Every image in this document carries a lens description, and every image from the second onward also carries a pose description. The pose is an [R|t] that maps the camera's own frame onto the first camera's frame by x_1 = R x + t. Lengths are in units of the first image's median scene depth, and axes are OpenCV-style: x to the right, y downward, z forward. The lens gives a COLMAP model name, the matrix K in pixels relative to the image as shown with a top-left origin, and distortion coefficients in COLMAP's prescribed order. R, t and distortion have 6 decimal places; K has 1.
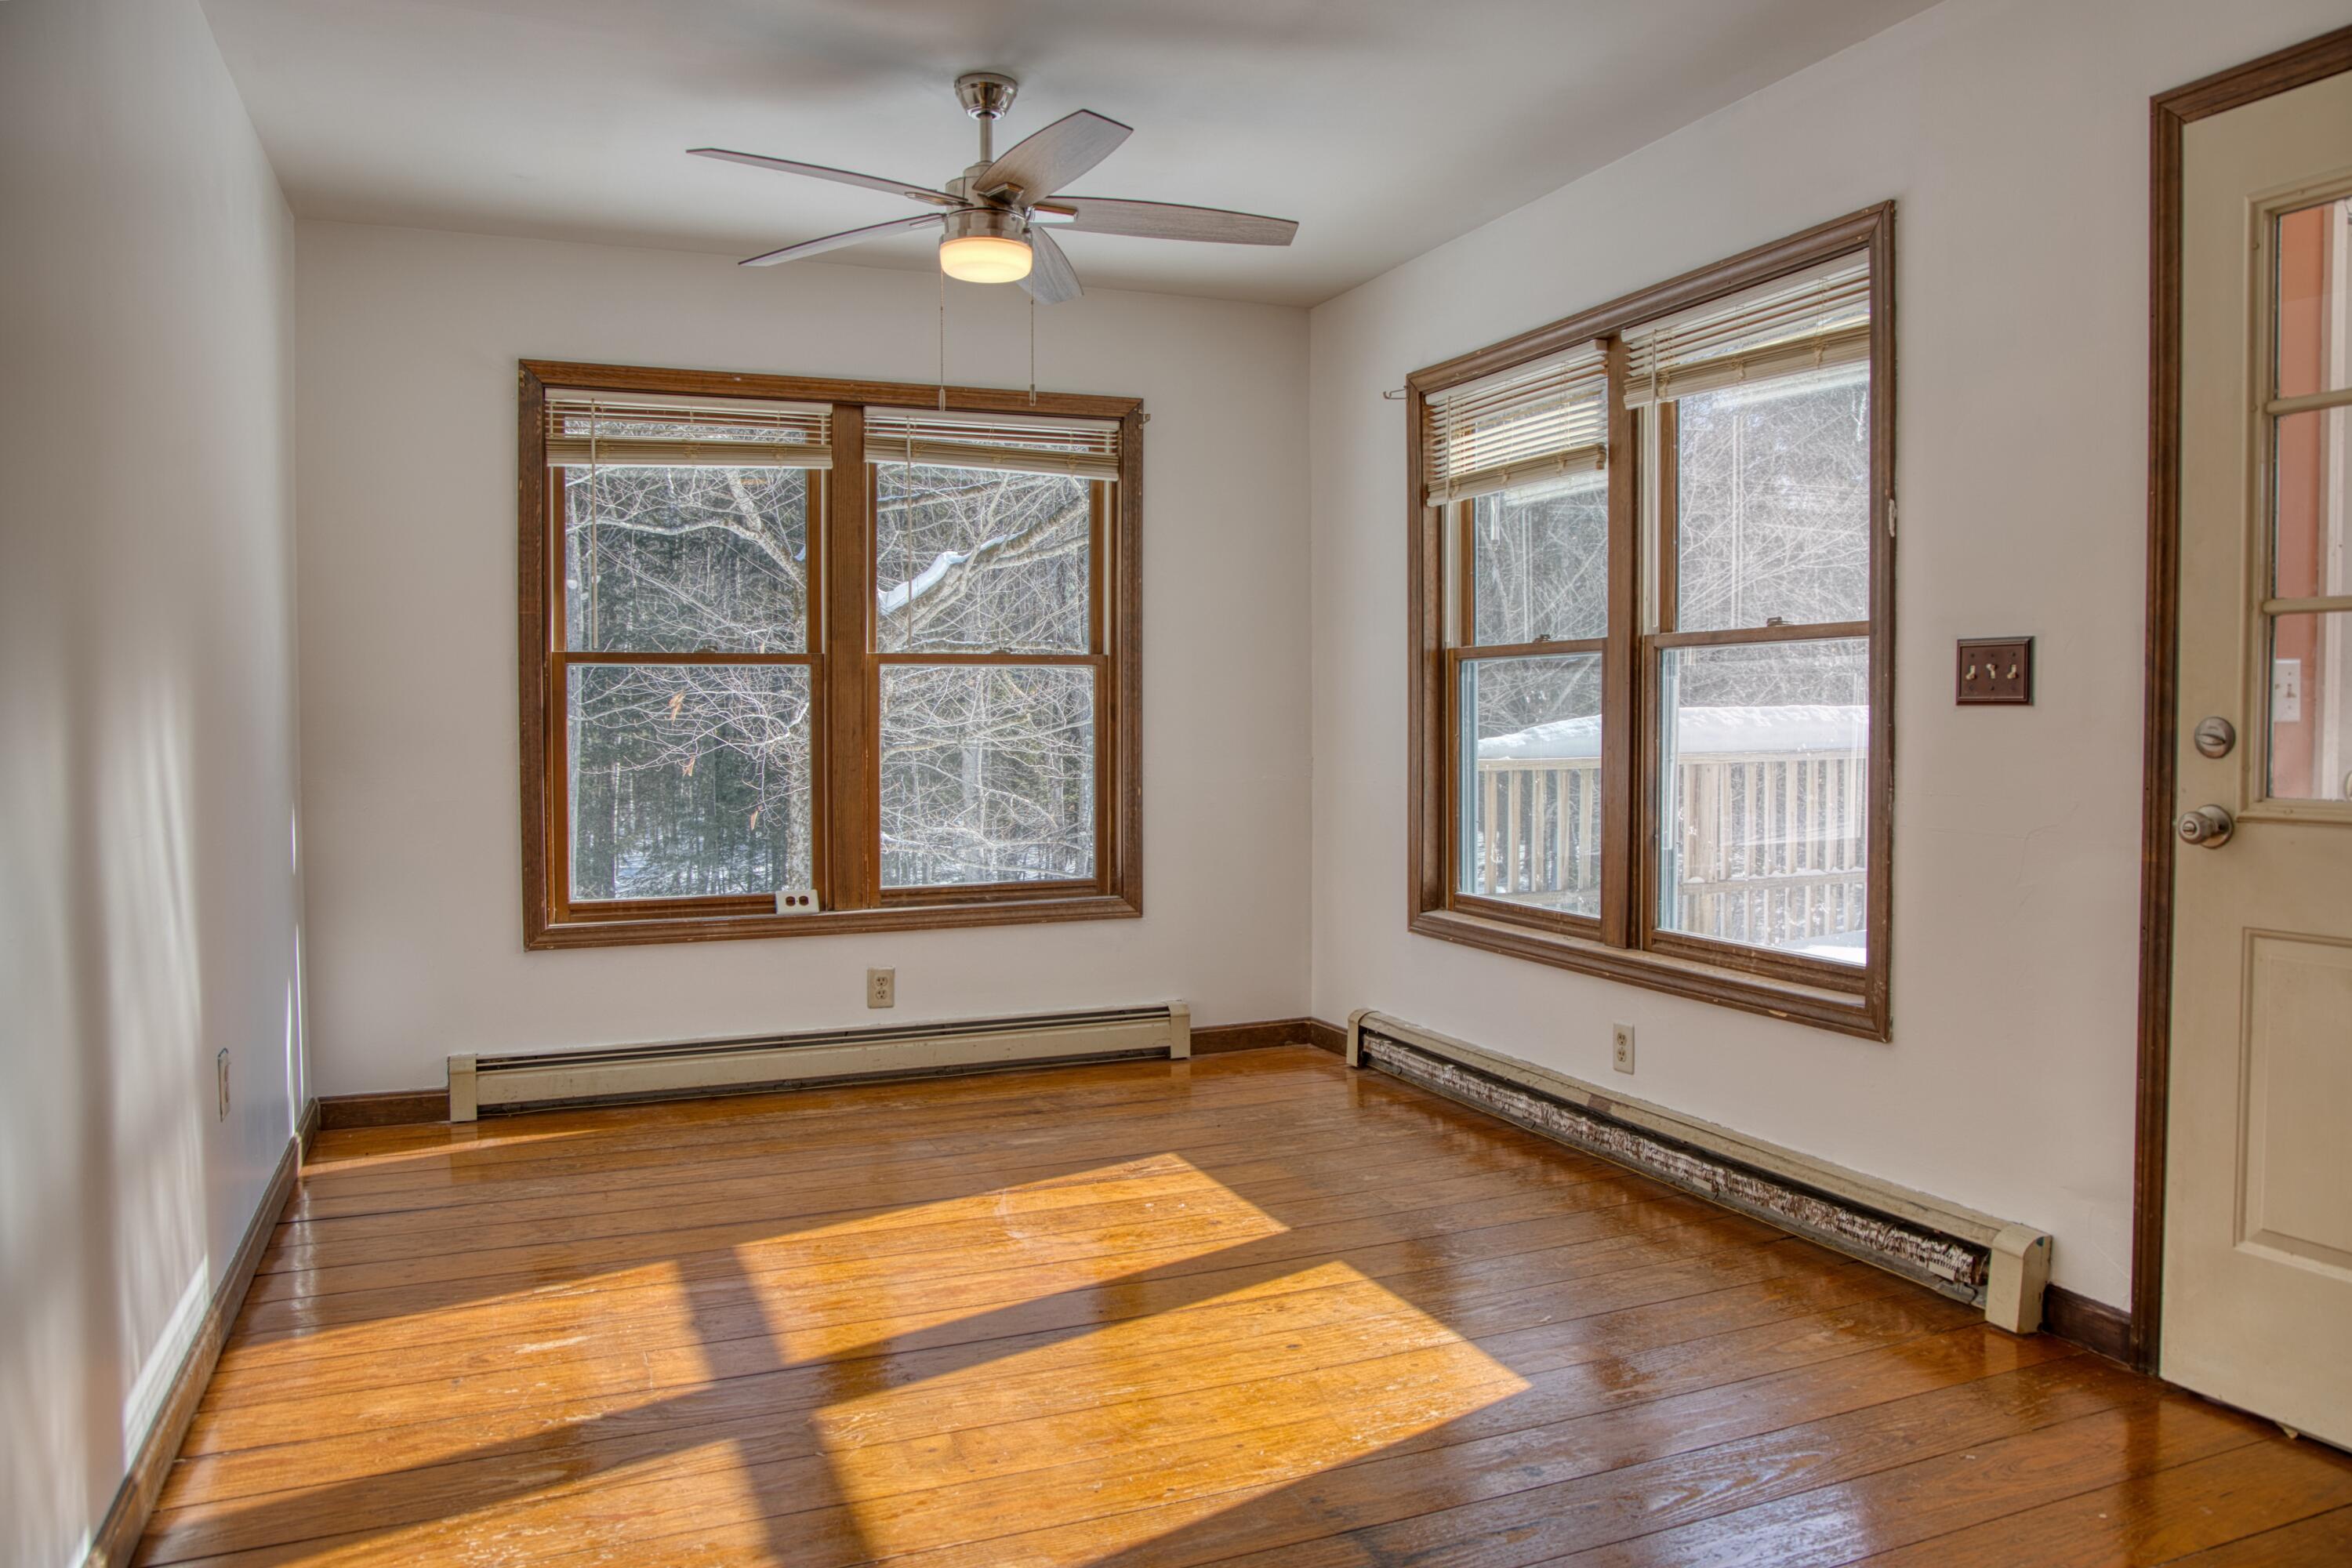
lens RADIAL K [[1642.8, 0, 1188.5], [0, 1642.8, 768.8], [0, 0, 1]] dist [-0.057730, 0.030832]
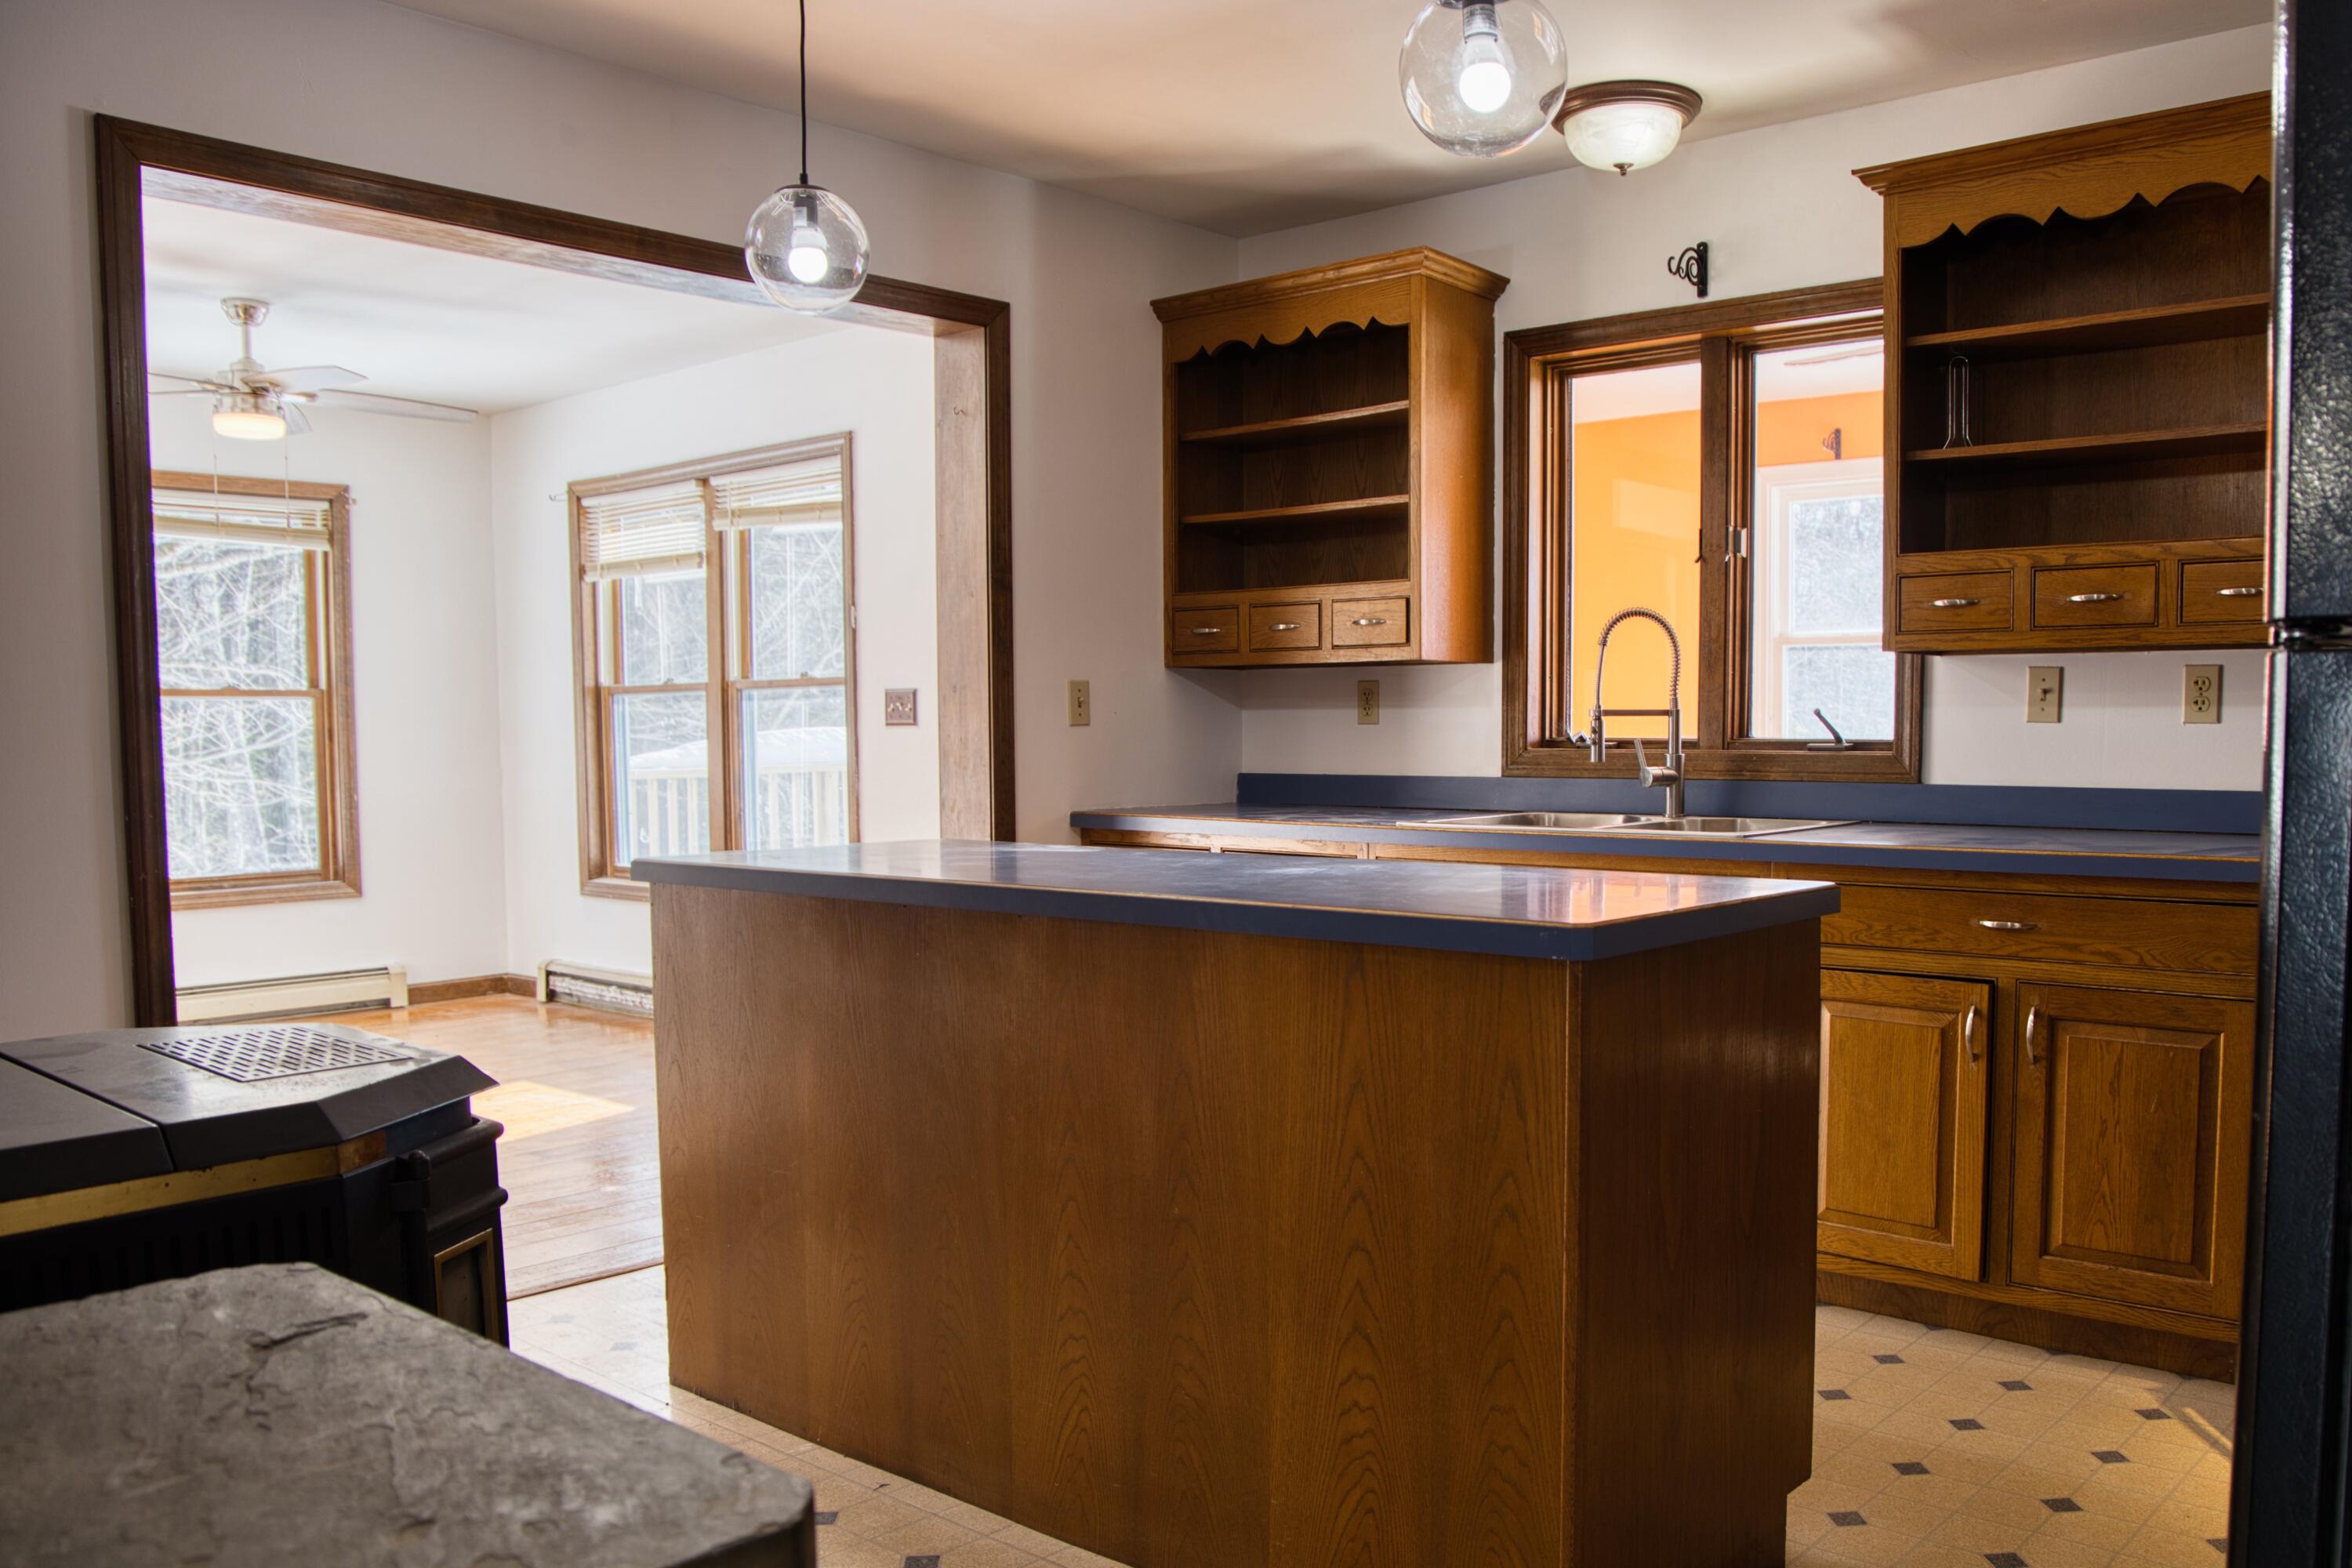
lens RADIAL K [[1797.0, 0, 1261.6], [0, 1797.0, 858.1], [0, 0, 1]] dist [-0.047406, 0.018508]
pose [[0.891316, -0.034729, 0.452051, -0.030683], [0.019459, 0.999074, 0.038386, 0.022831], [-0.452965, -0.025418, 0.891166, -0.573943]]
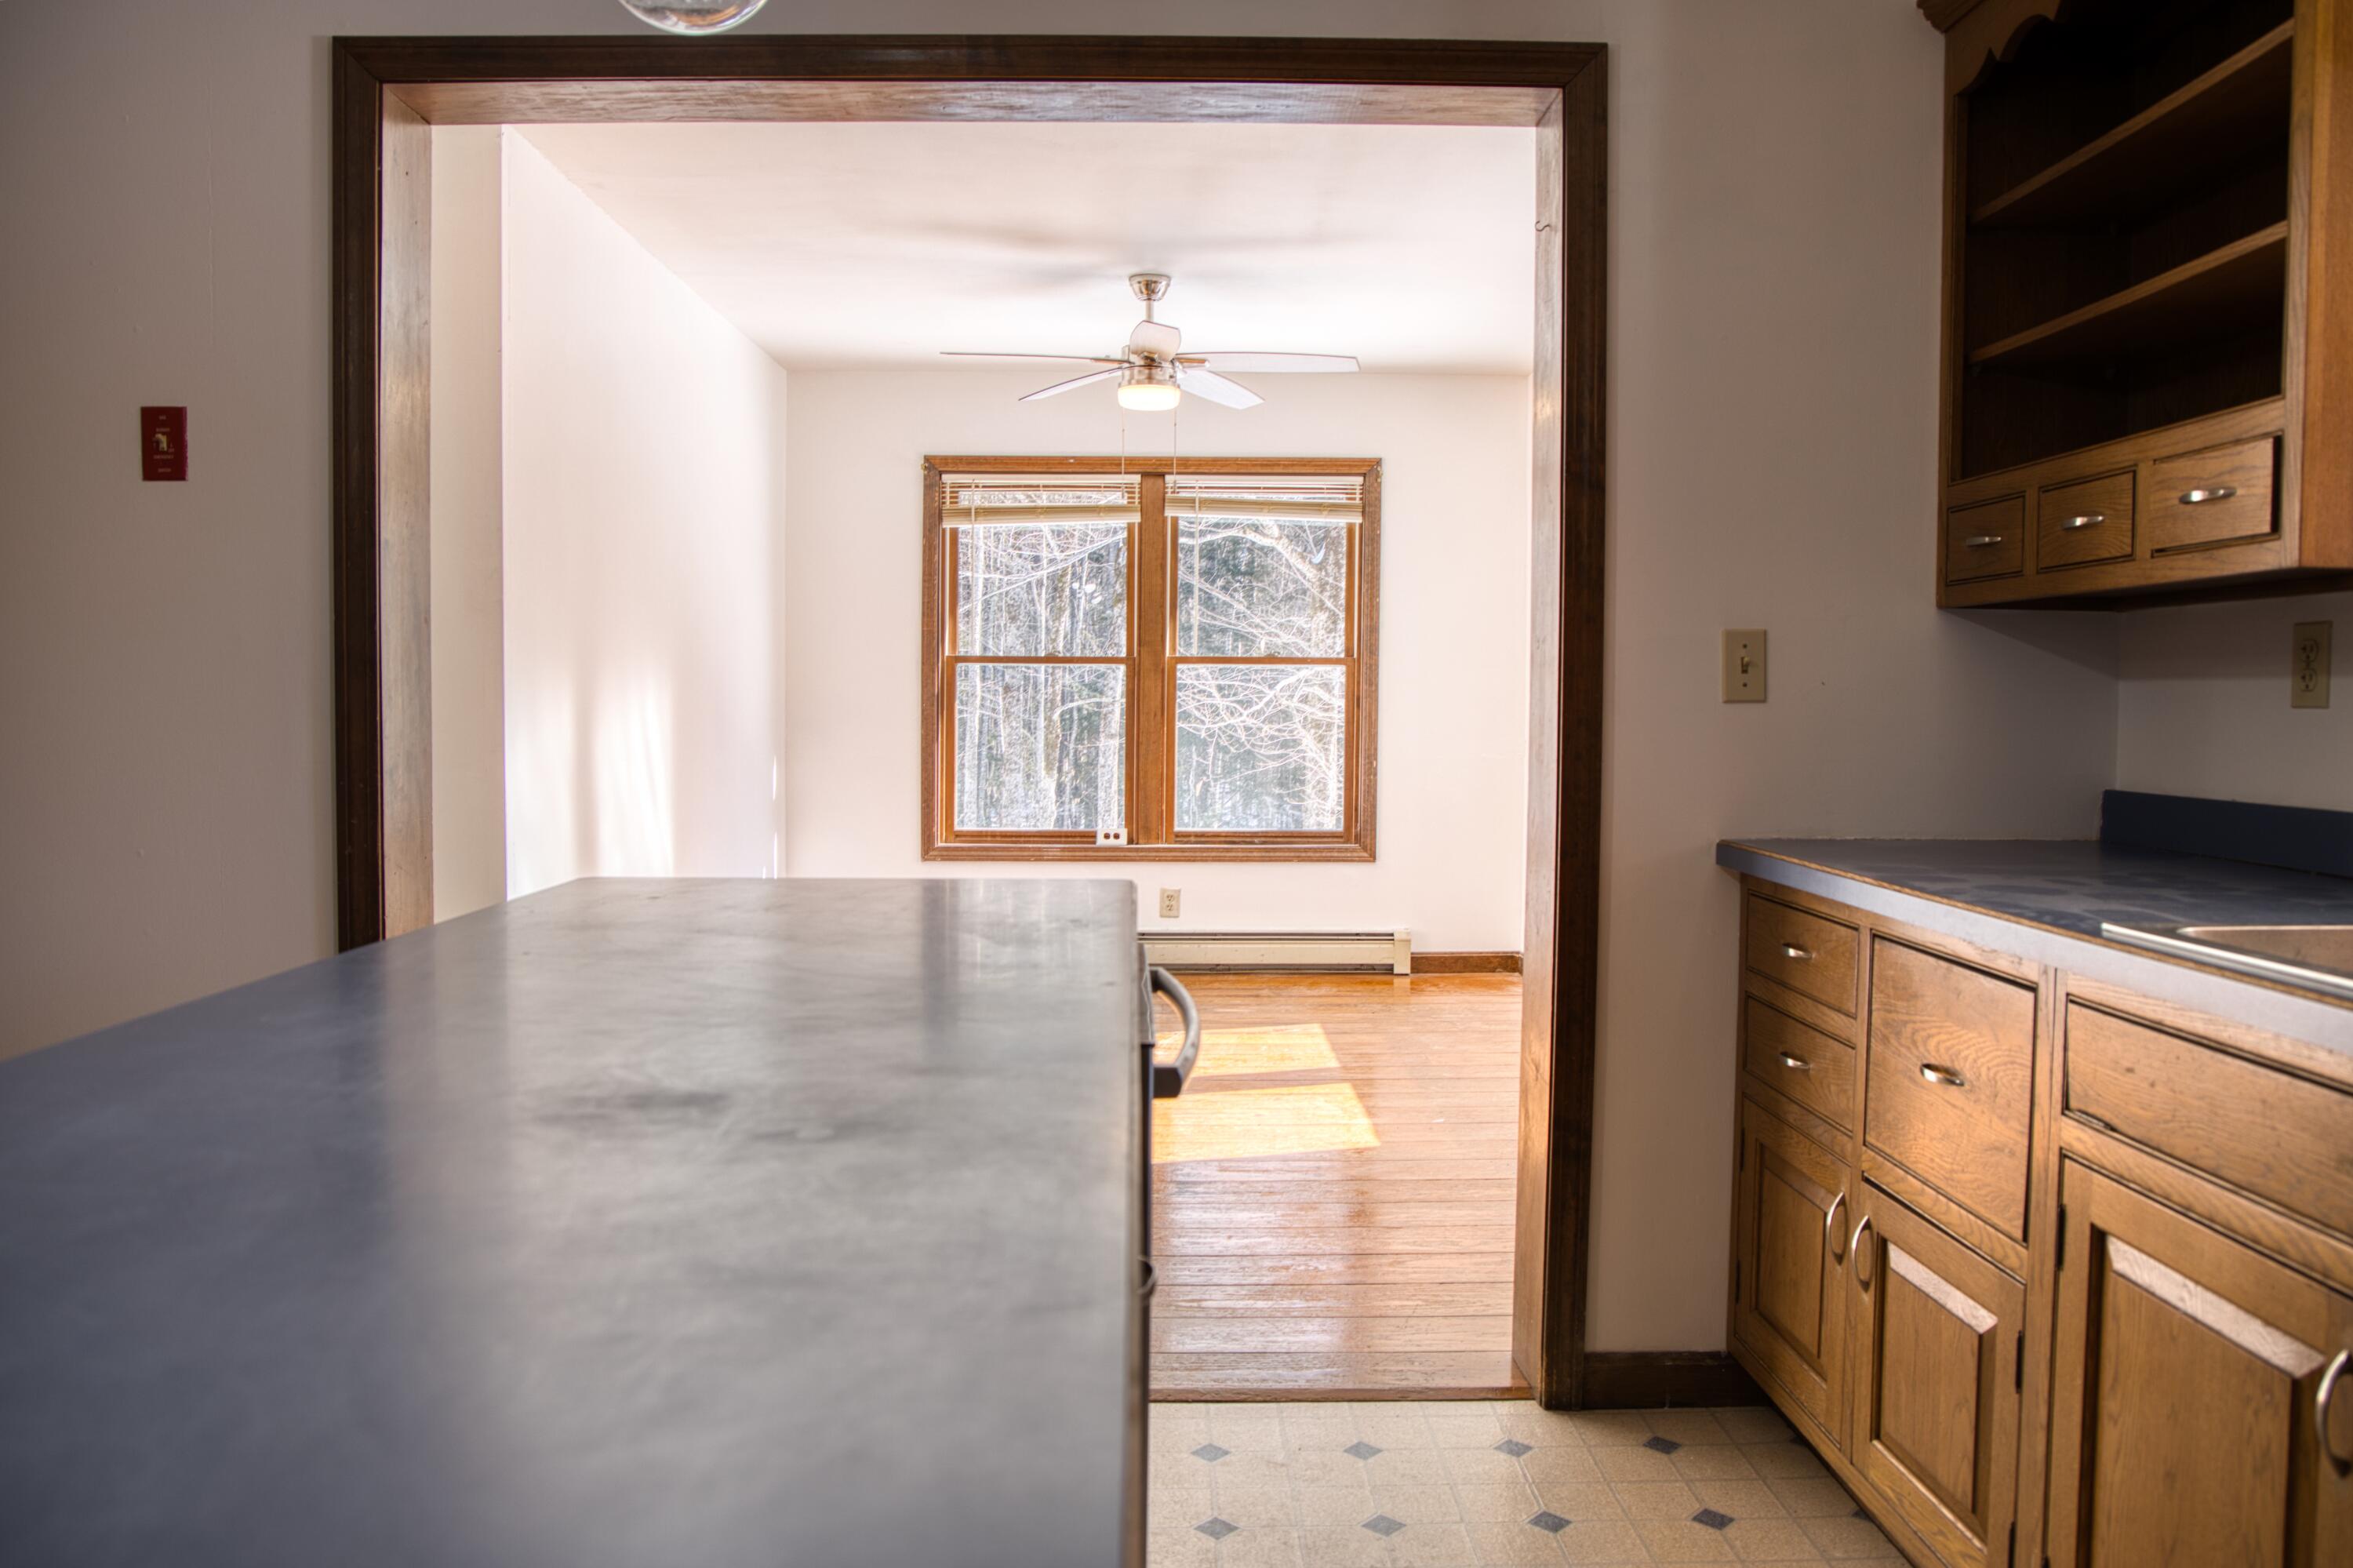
lens RADIAL K [[1643.6, 0, 1190.0], [0, 1643.6, 786.9], [0, 0, 1]] dist [-0.057730, 0.030832]
pose [[0.936416, 0.028389, -0.349742, 0.305729], [-0.022715, 0.999536, 0.020317, 0.009482], [0.350156, -0.011080, 0.936626, -0.273542]]
